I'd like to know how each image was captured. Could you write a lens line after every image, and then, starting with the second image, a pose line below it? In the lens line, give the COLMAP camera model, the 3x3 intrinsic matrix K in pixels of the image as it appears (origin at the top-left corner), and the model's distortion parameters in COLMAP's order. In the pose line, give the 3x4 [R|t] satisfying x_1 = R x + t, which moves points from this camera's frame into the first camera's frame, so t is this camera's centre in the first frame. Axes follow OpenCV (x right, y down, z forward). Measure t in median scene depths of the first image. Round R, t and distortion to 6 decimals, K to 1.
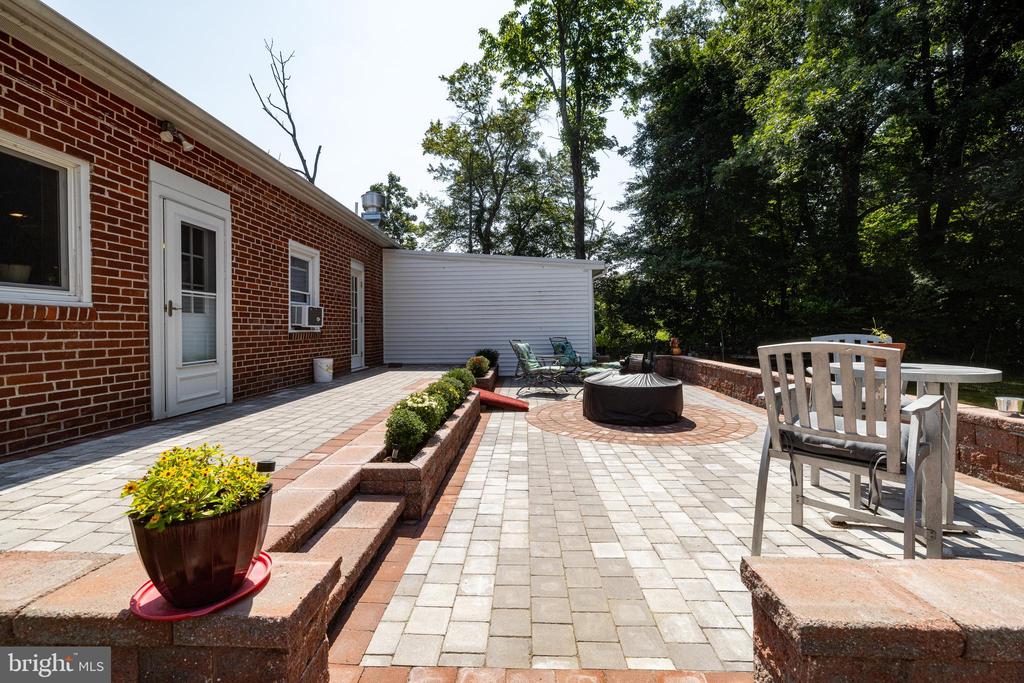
lens RADIAL K [[430.1, 0, 506.6], [0, 430.1, 334.5], [0, 0, 1]] dist [0.005064, -0.000788]
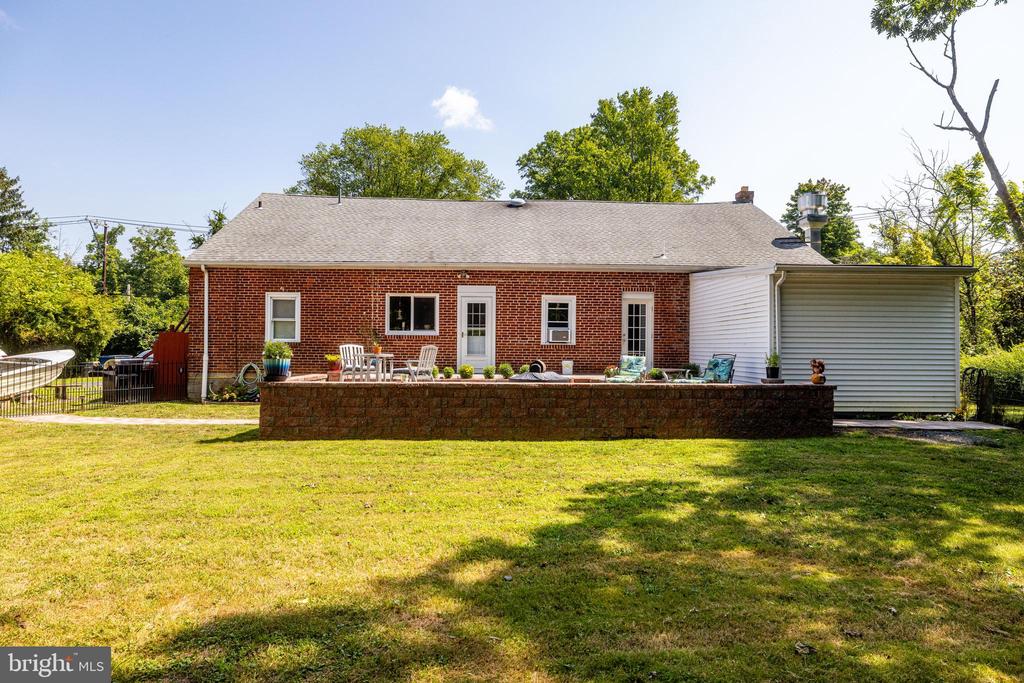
lens RADIAL K [[625.7, 0, 503.8], [0, 625.7, 339.6], [0, 0, 1]] dist [-0.001525, 0.001096]
pose [[0.087665, -0.002806, -0.996146, 2.844923], [-0.019120, 0.999807, -0.004499, -0.013144], [0.995967, 0.019441, 0.087594, 0.768756]]
